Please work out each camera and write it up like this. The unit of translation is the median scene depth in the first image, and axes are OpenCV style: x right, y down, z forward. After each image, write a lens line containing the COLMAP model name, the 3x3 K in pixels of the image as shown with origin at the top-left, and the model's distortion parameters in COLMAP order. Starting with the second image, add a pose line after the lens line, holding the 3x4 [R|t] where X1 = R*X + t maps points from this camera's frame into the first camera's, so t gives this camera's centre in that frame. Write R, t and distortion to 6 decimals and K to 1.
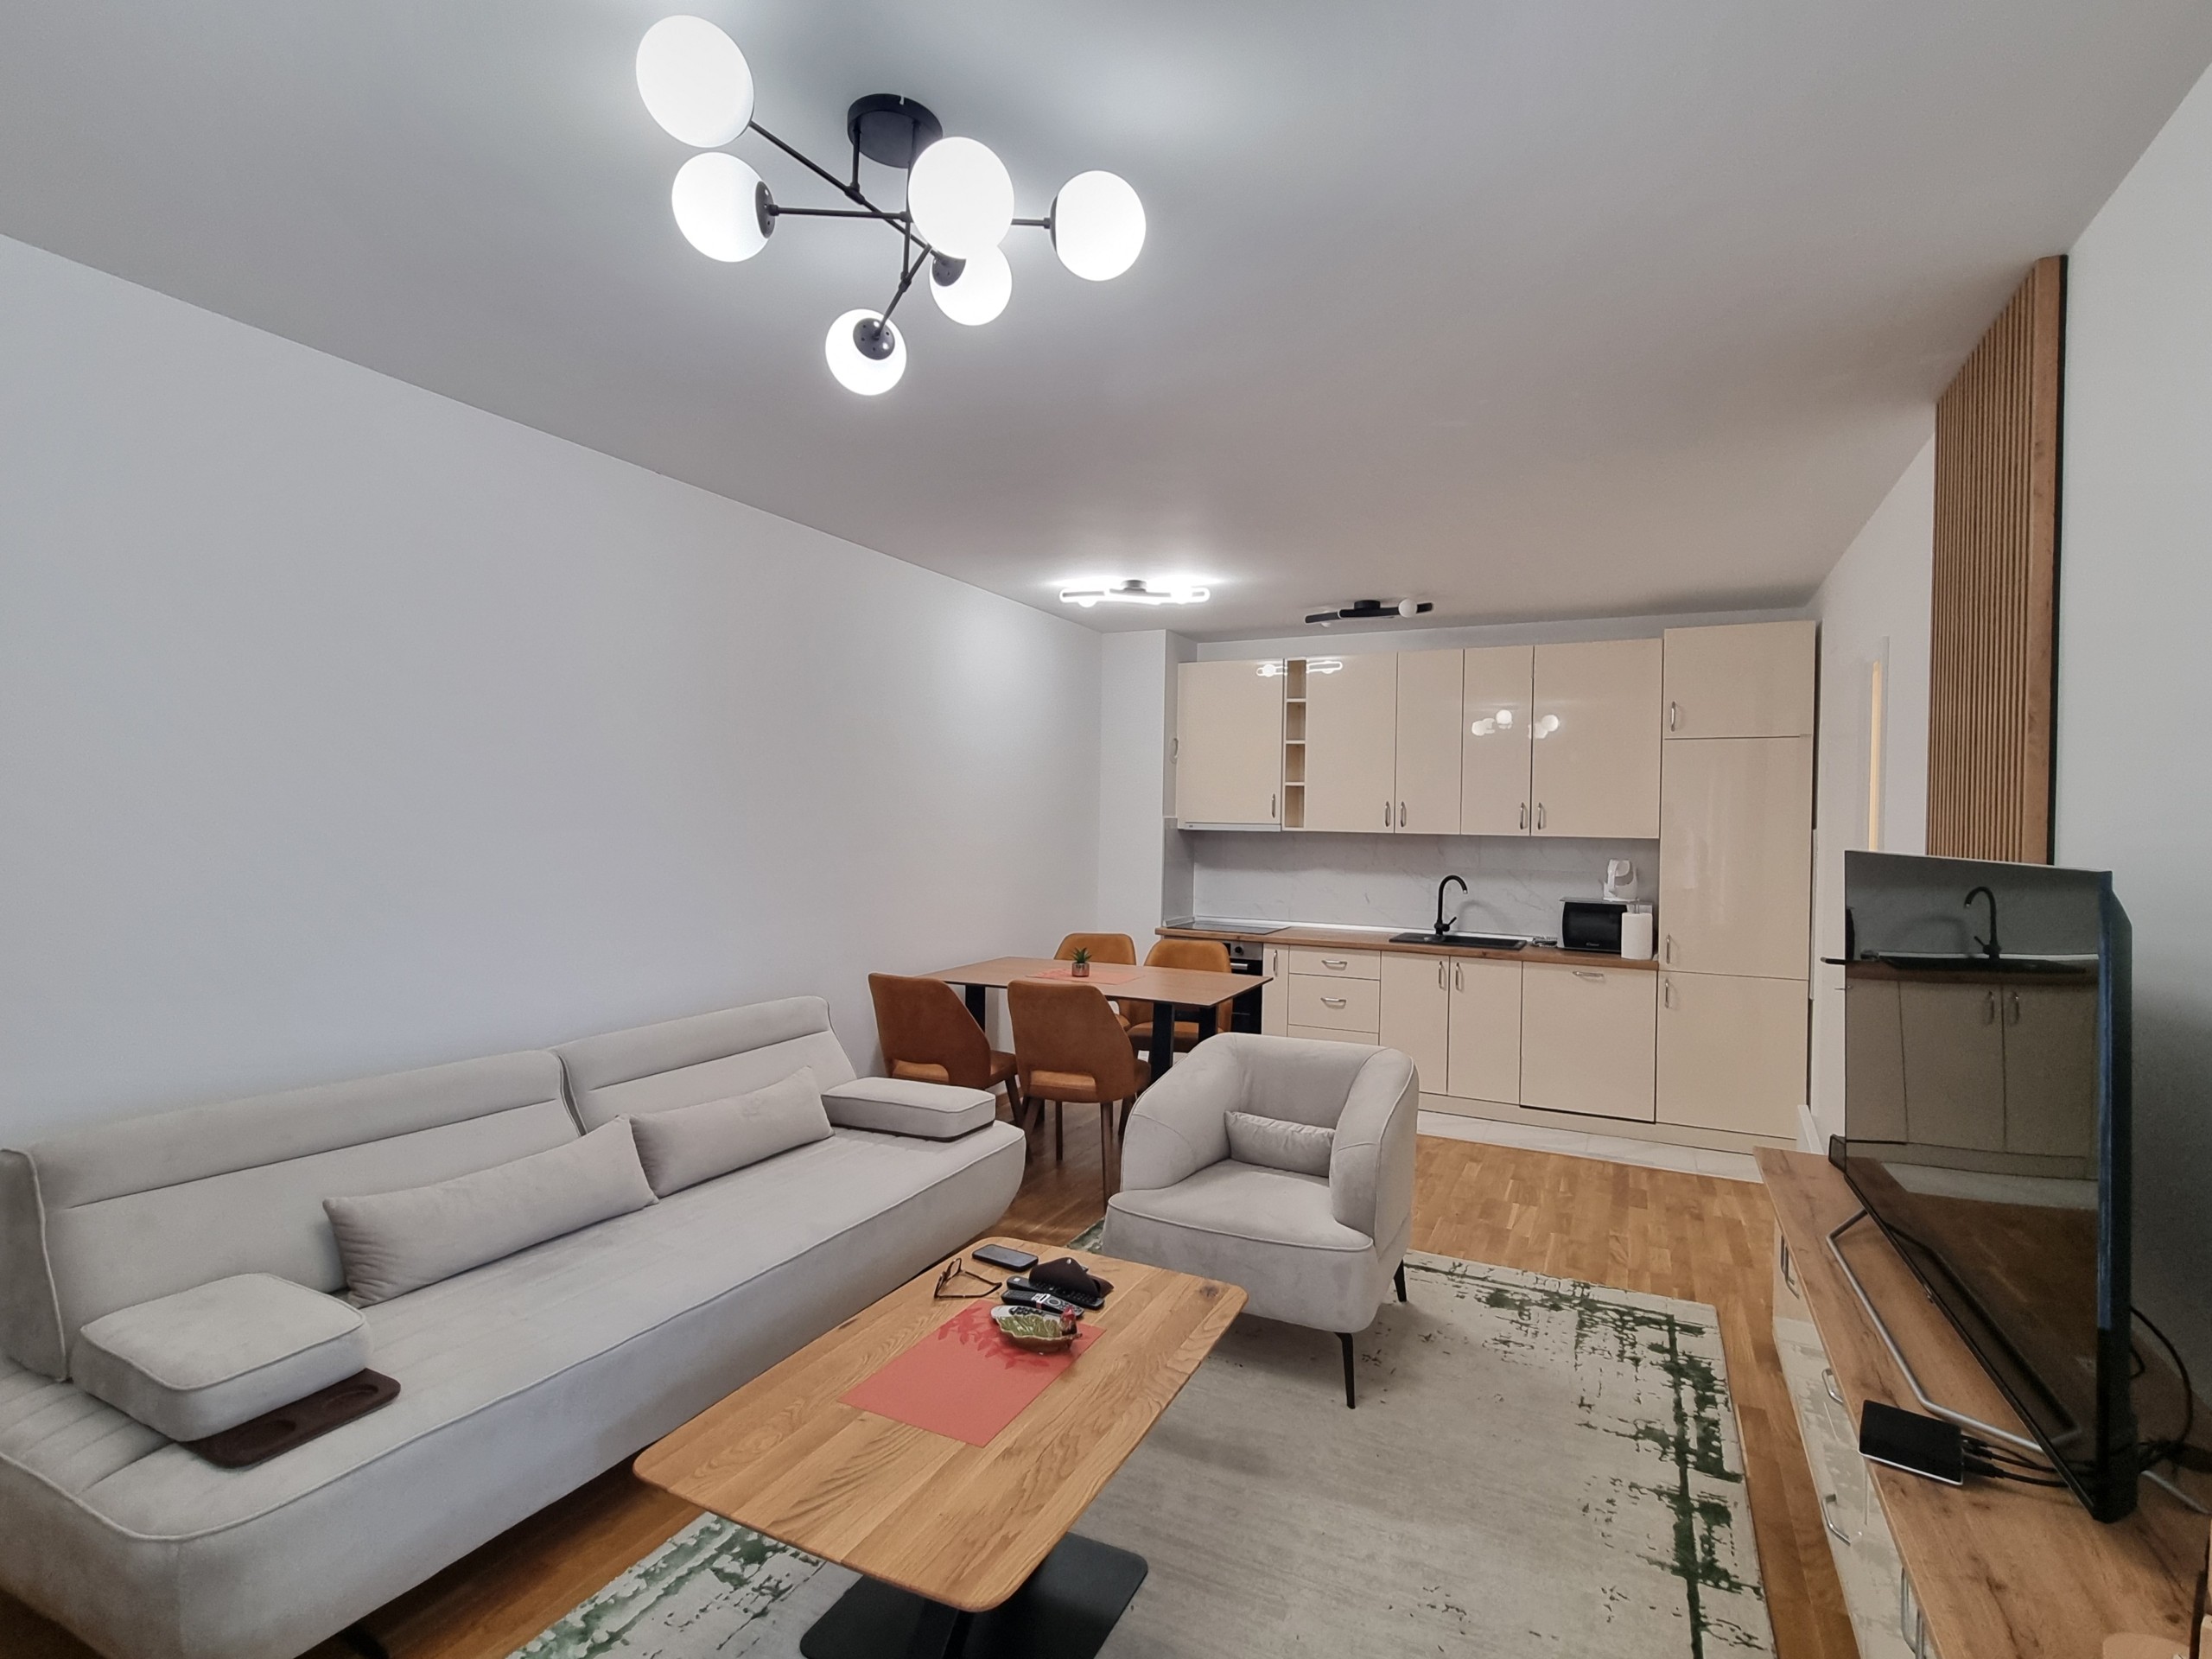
lens RADIAL K [[1042.2, 0, 1137.1], [0, 1042.2, 822.7], [0, 0, 1]] dist [-0.000063, -0.000067]
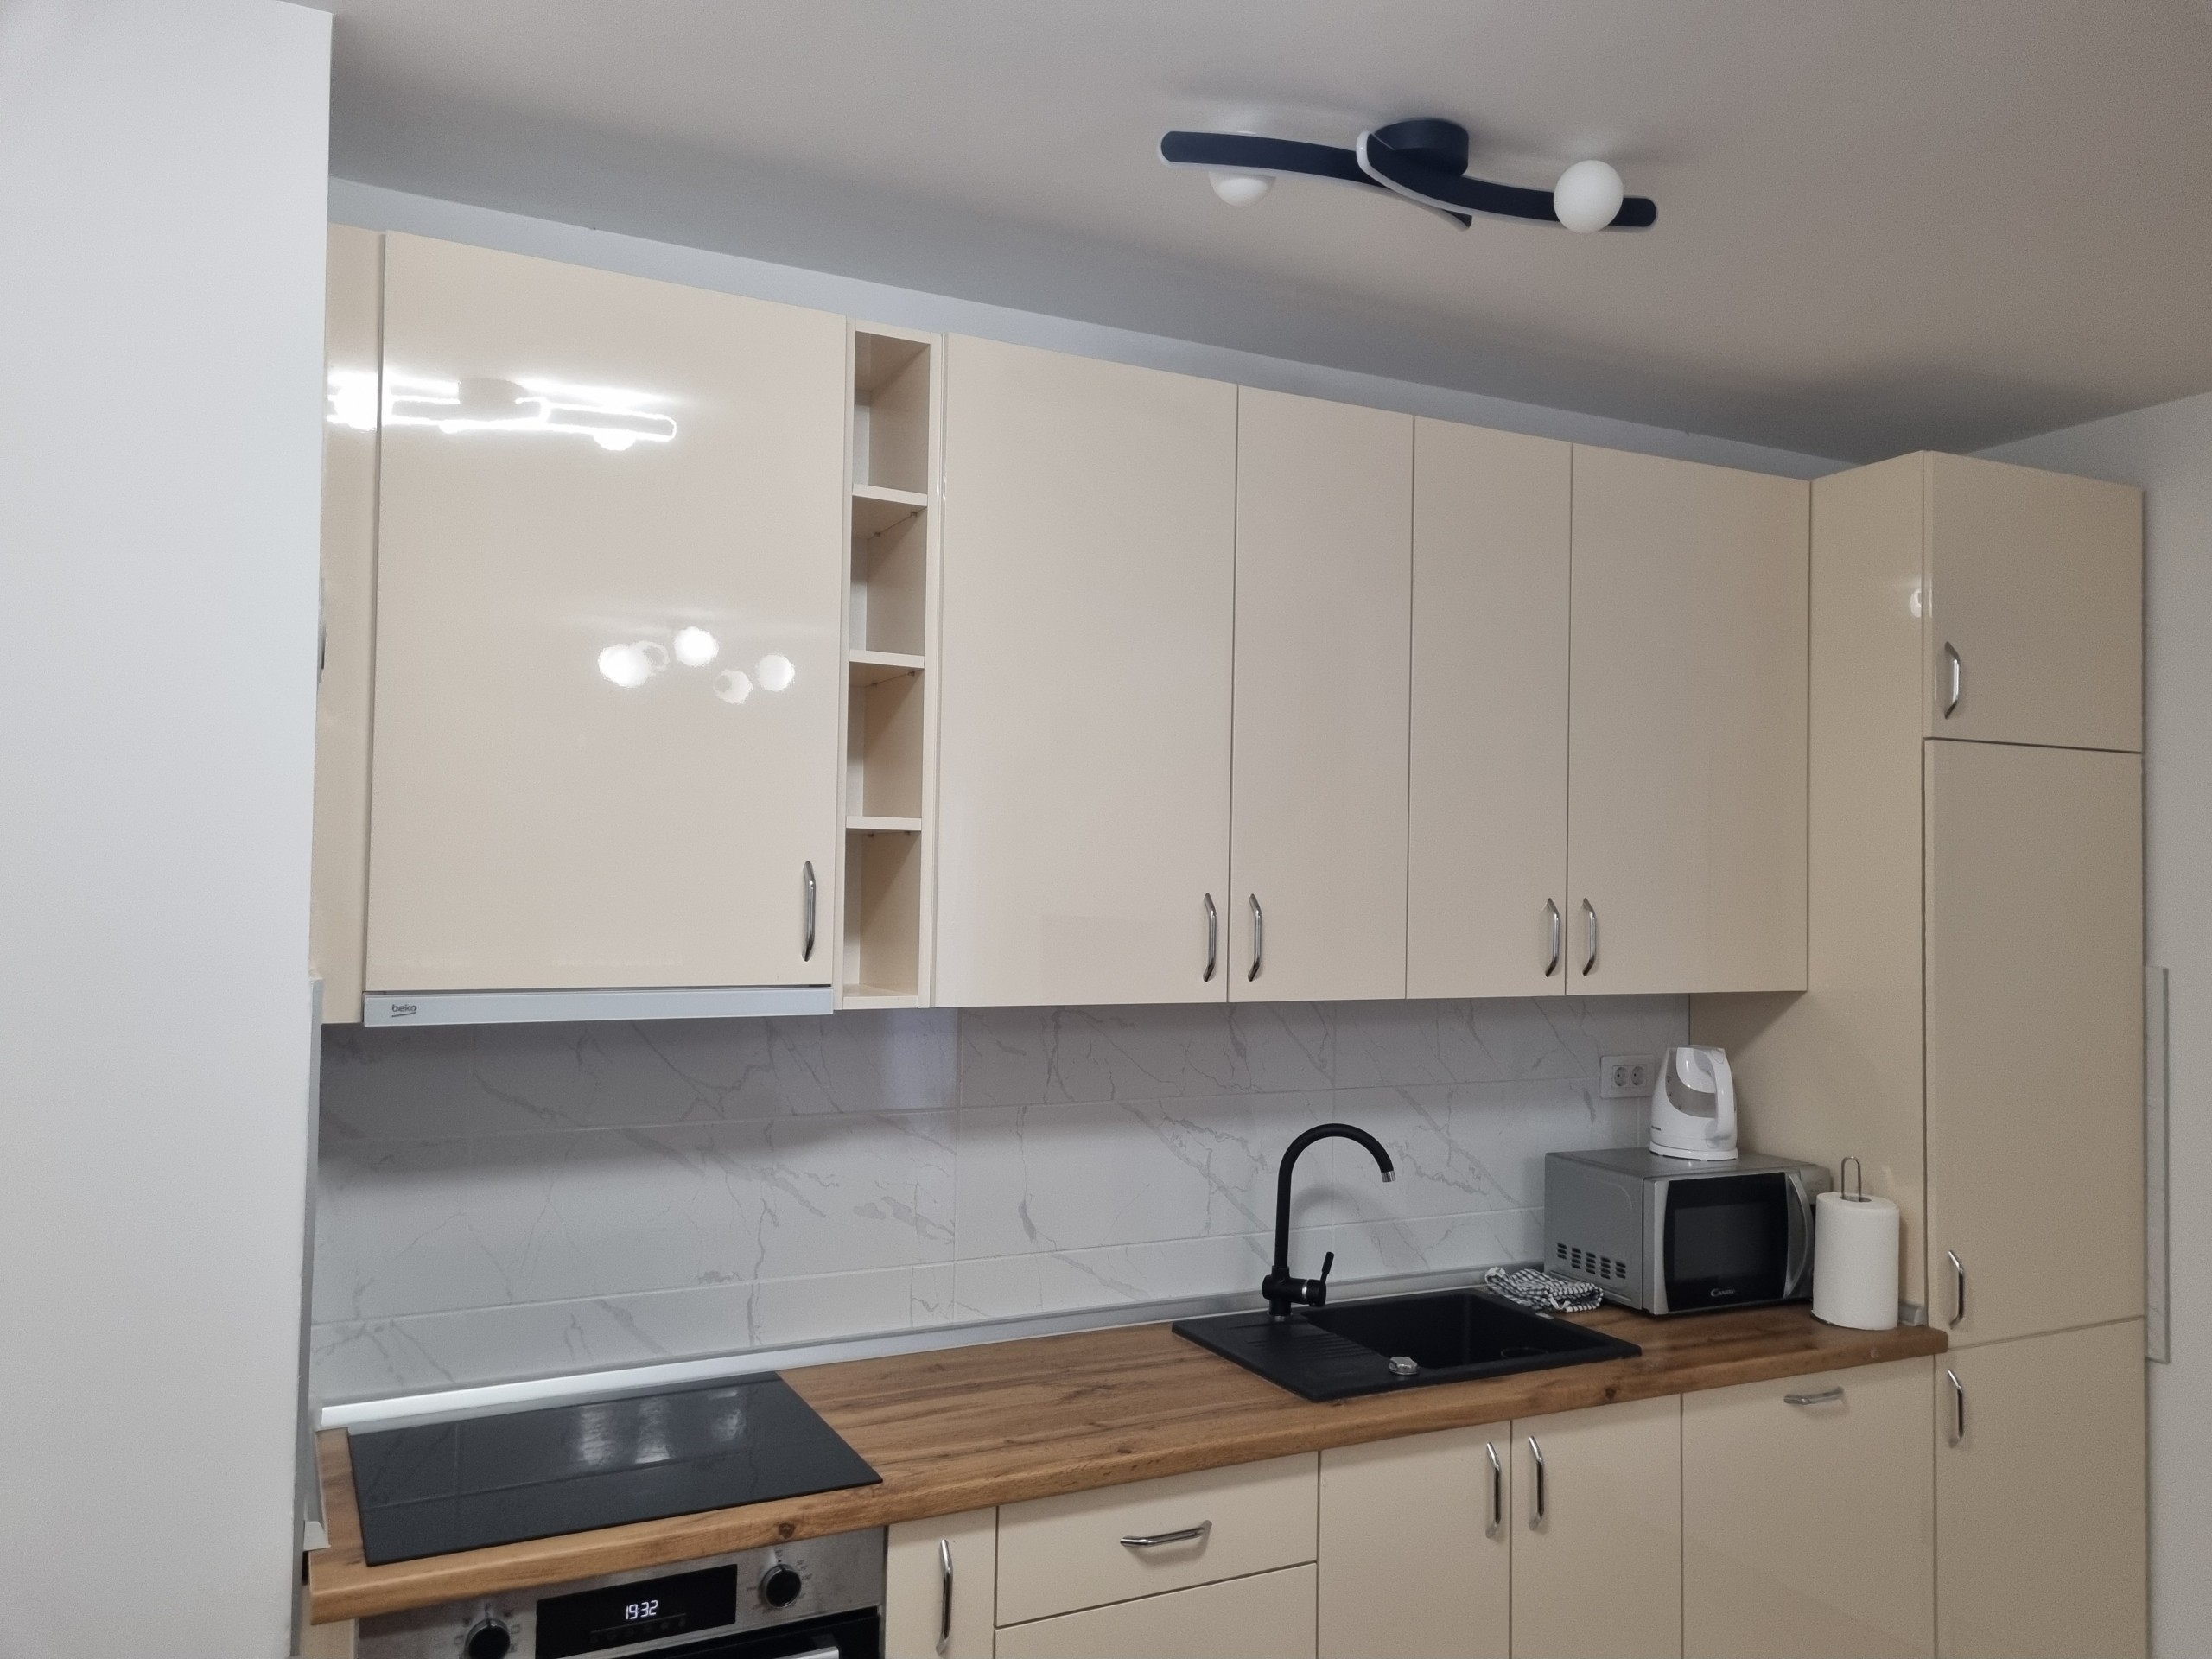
lens RADIAL K [[1663.1, 0, 1106.0], [0, 1663.1, 829.5], [0, 0, 1]] dist [0.035938, 0.004946]
pose [[0.612154, 0.013283, 0.790627, -0.143304], [-0.004600, 0.999902, -0.013237, -0.032320], [-0.790725, 0.004467, 0.612155, 0.749028]]
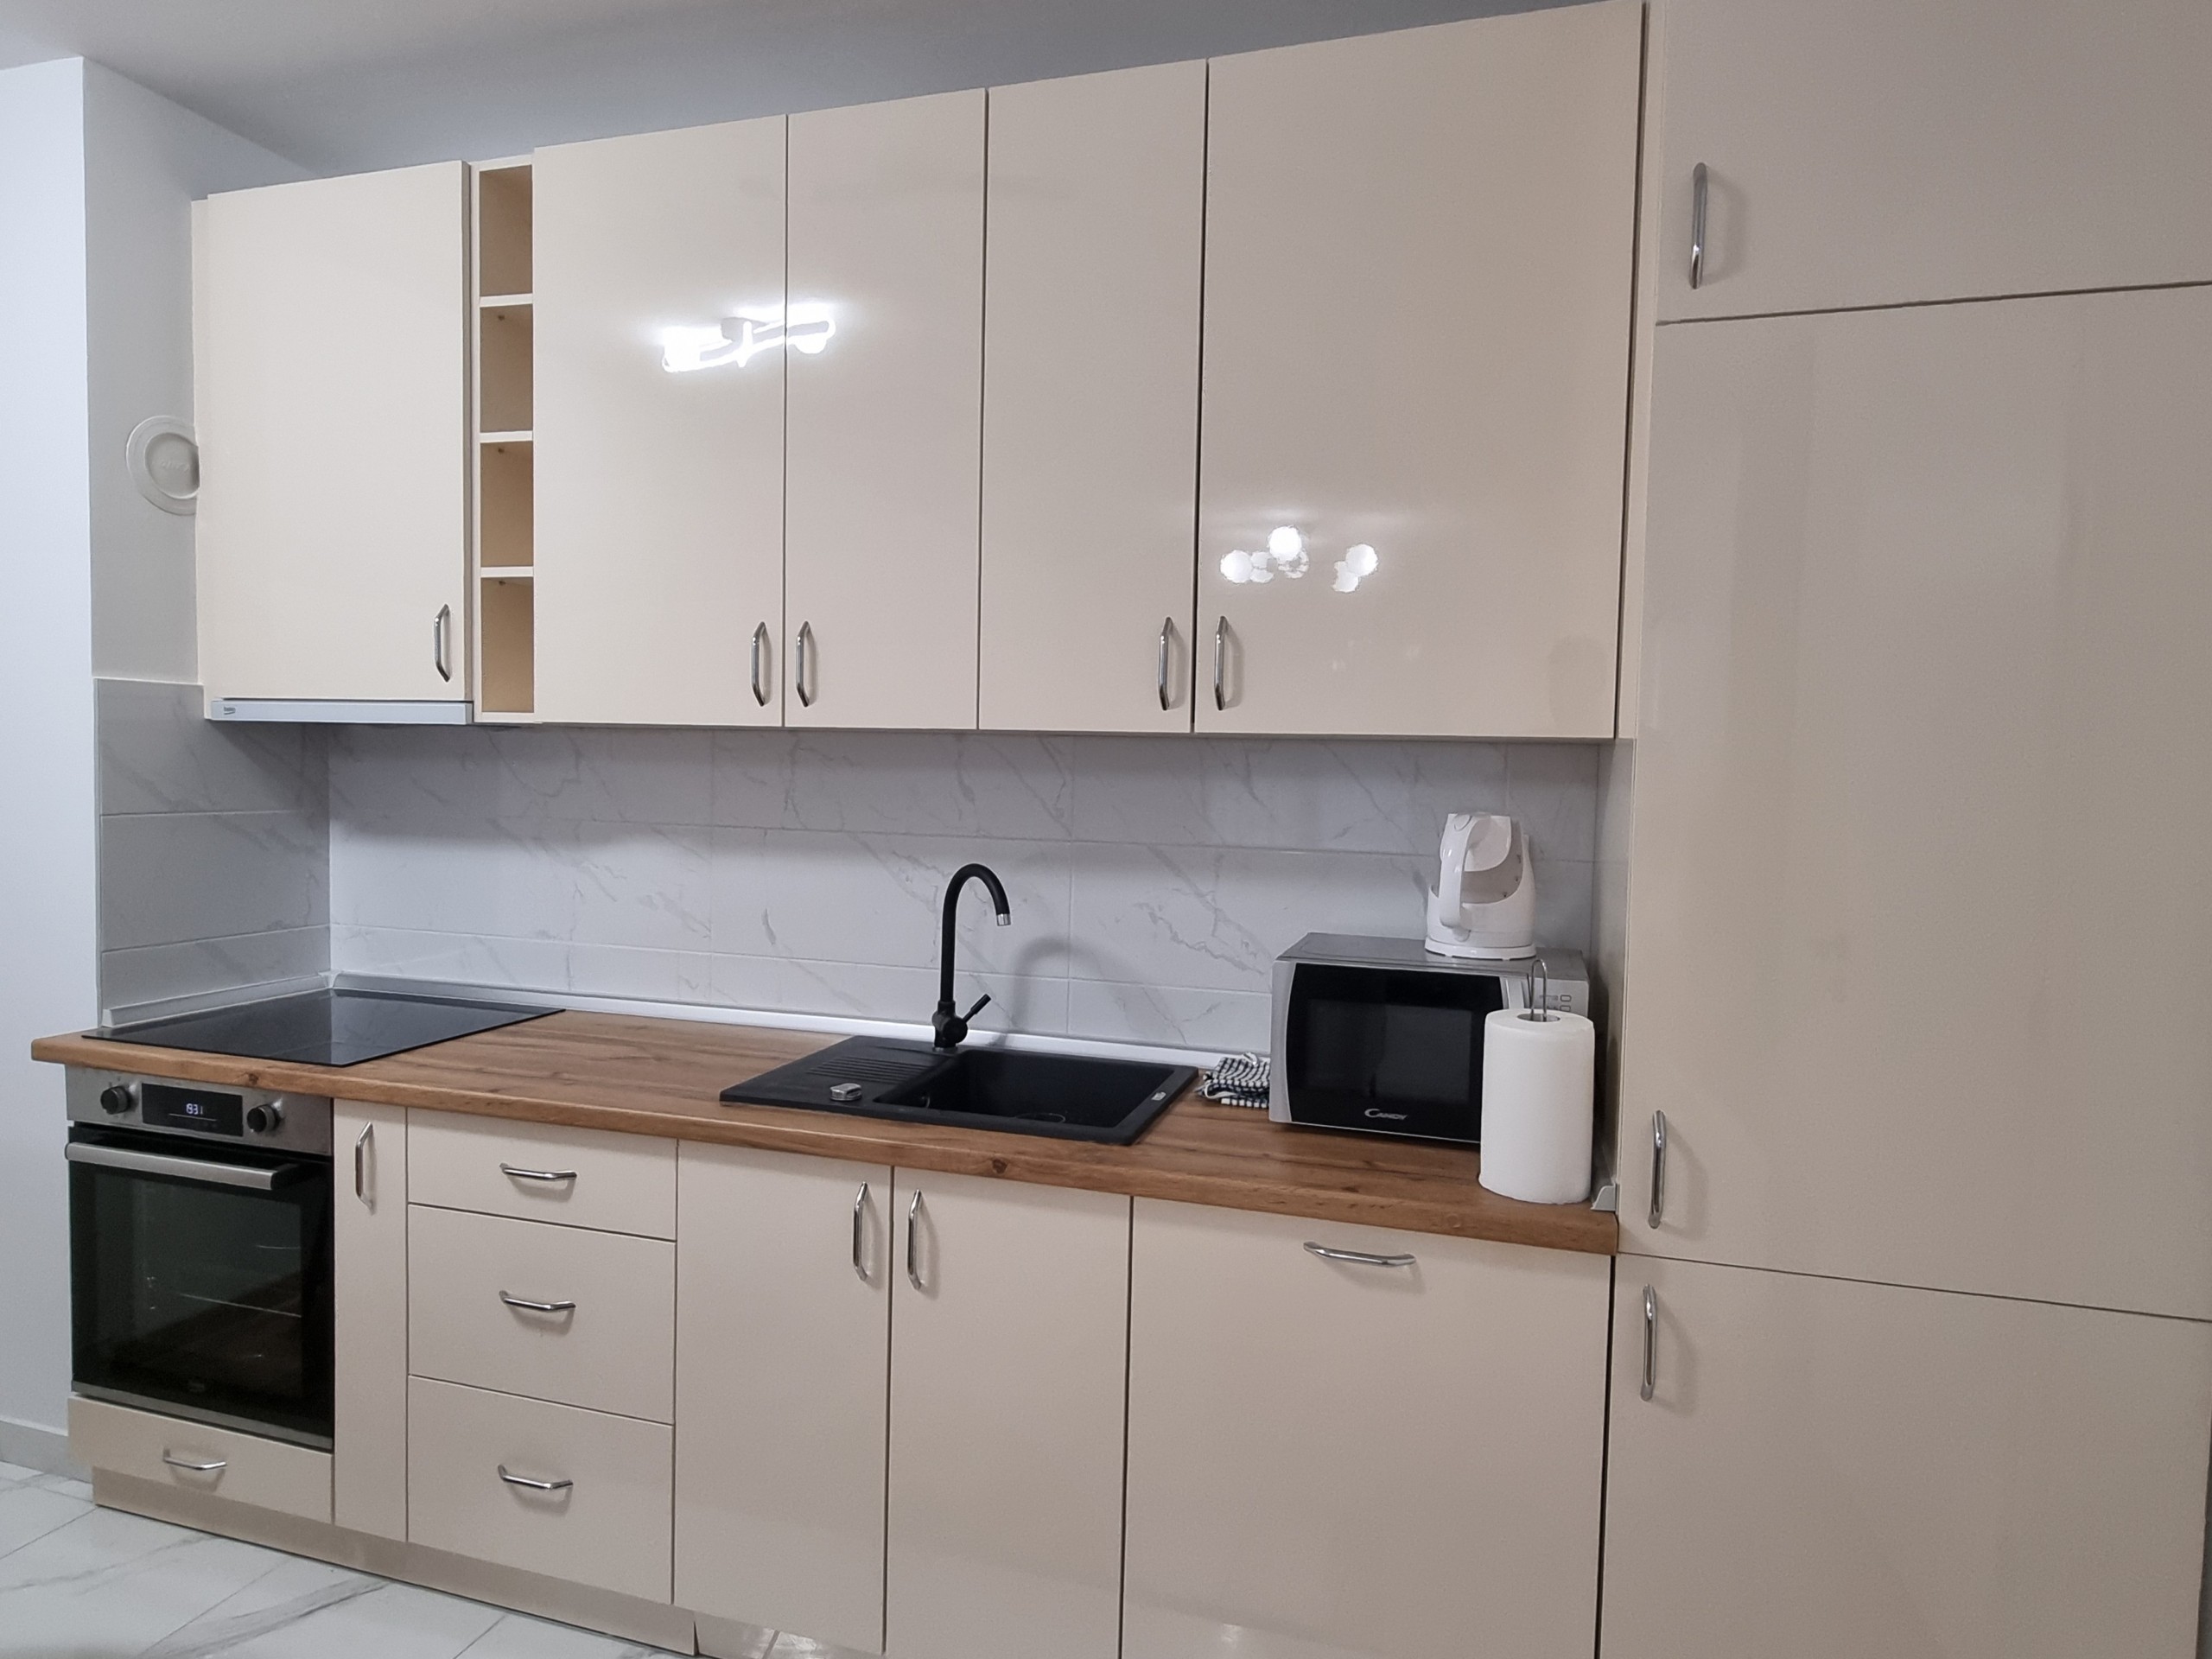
lens RADIAL K [[1234.2, 0, 1141.6], [0, 1234.2, 822.6], [0, 0, 1]] dist [-0.005352, -0.001014]
pose [[0.985544, -0.004154, 0.169371, 0.291698], [-0.004130, 0.998813, 0.048528, 0.020317], [-0.169372, -0.048526, 0.984357, 0.633249]]
